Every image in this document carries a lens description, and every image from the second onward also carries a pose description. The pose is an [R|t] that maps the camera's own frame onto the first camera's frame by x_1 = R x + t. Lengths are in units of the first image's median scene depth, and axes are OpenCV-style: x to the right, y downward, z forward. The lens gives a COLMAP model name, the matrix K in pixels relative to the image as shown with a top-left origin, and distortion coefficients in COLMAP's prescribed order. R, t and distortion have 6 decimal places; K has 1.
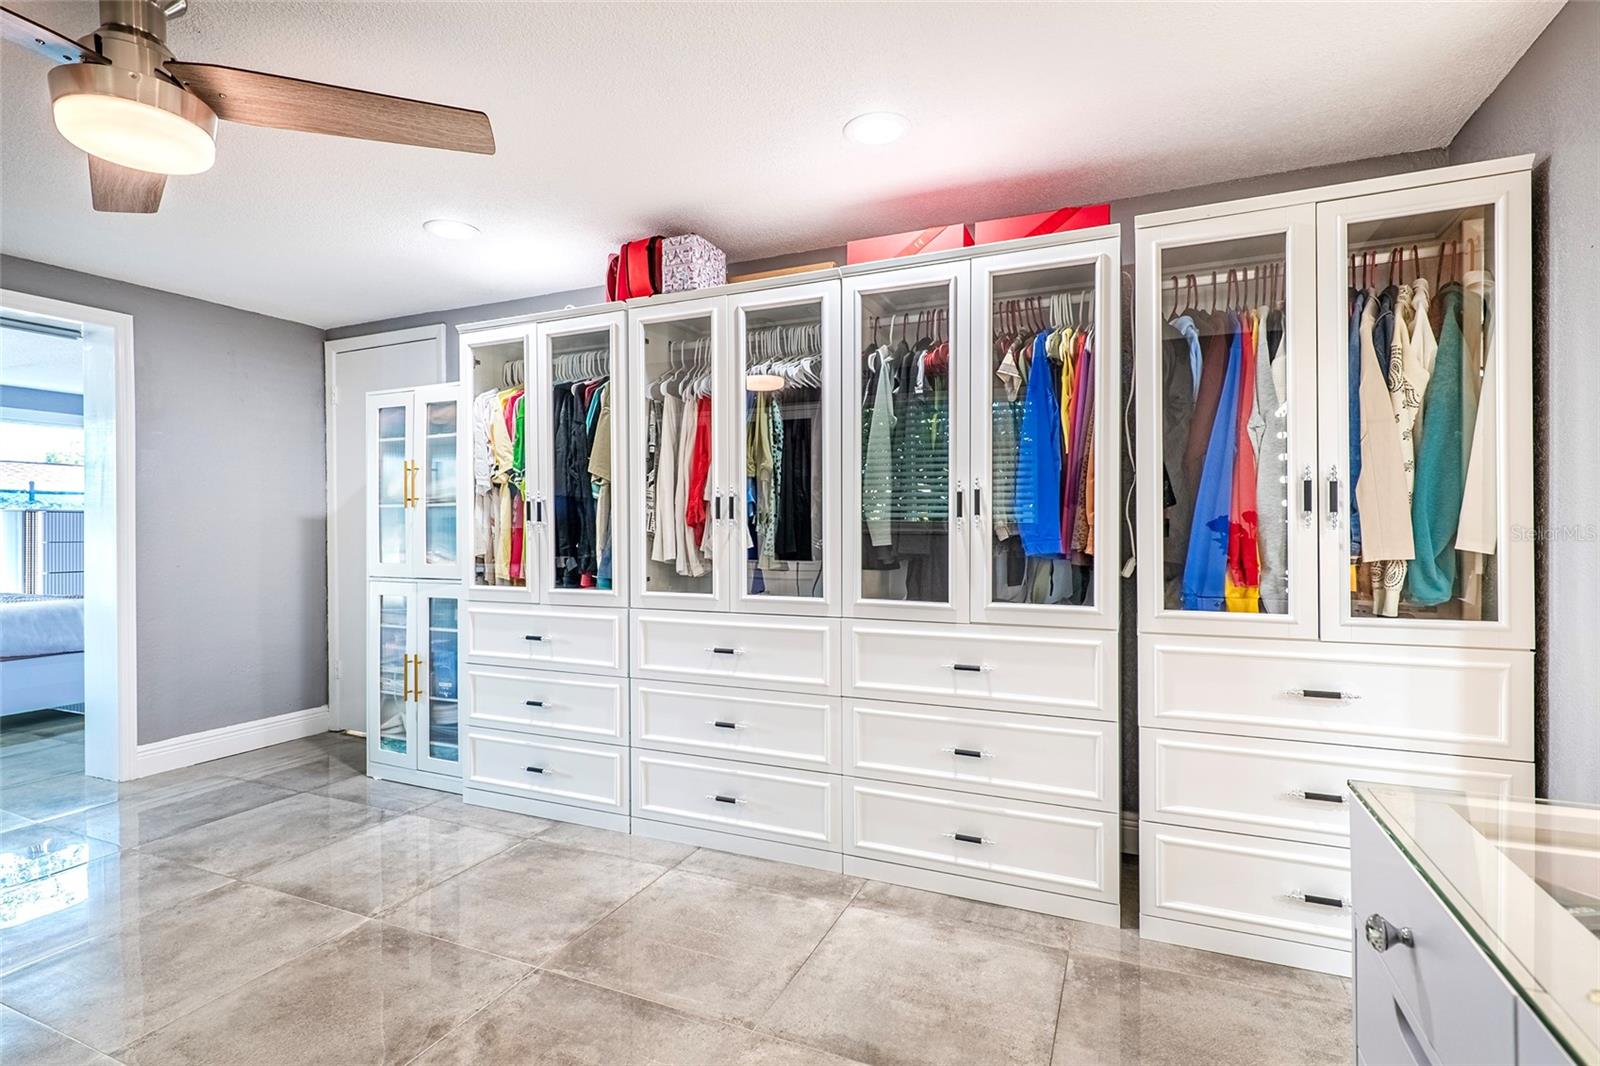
lens RADIAL K [[766.5, 0, 800.3], [0, 766.5, 534.8], [0, 0, 1]] dist [-0.002088, -0.000237]
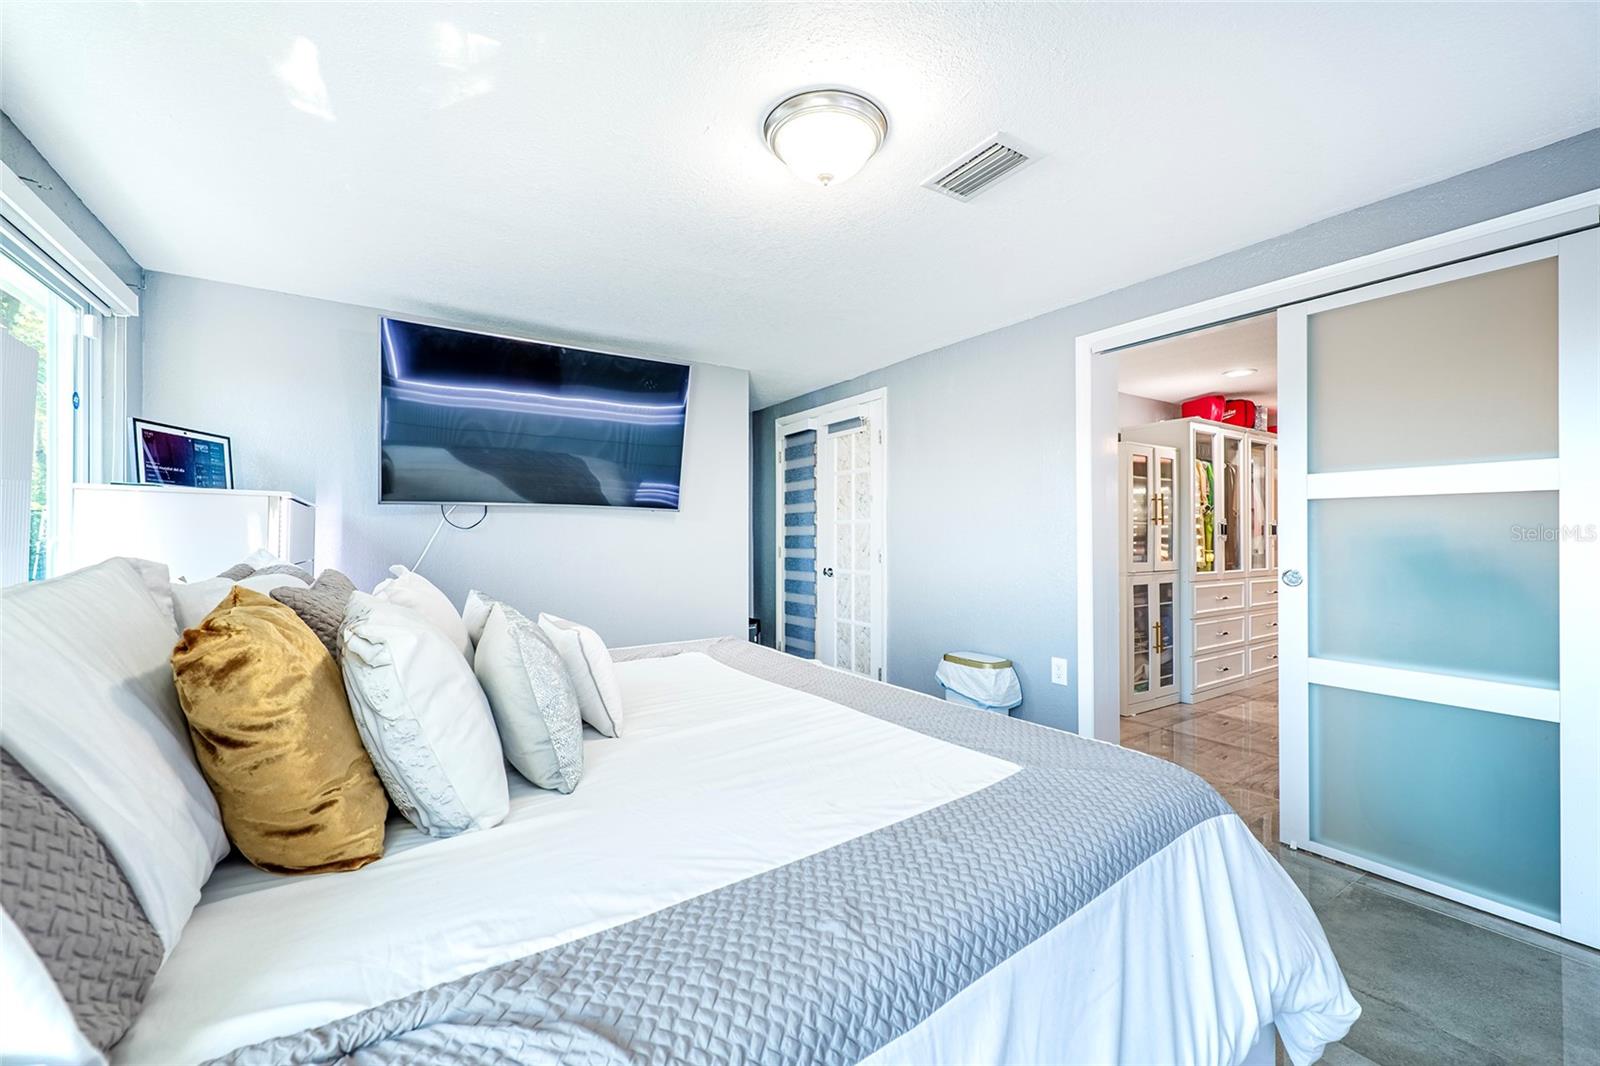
lens RADIAL K [[628.4, 0, 798.6], [0, 628.4, 533.7], [0, 0, 1]] dist [-0.007412, -0.001285]
pose [[0.536472, 0.005803, 0.843898, -2.060515], [0.006682, 0.999916, -0.011123, -0.011112], [-0.843891, 0.011607, 0.536389, 0.983359]]
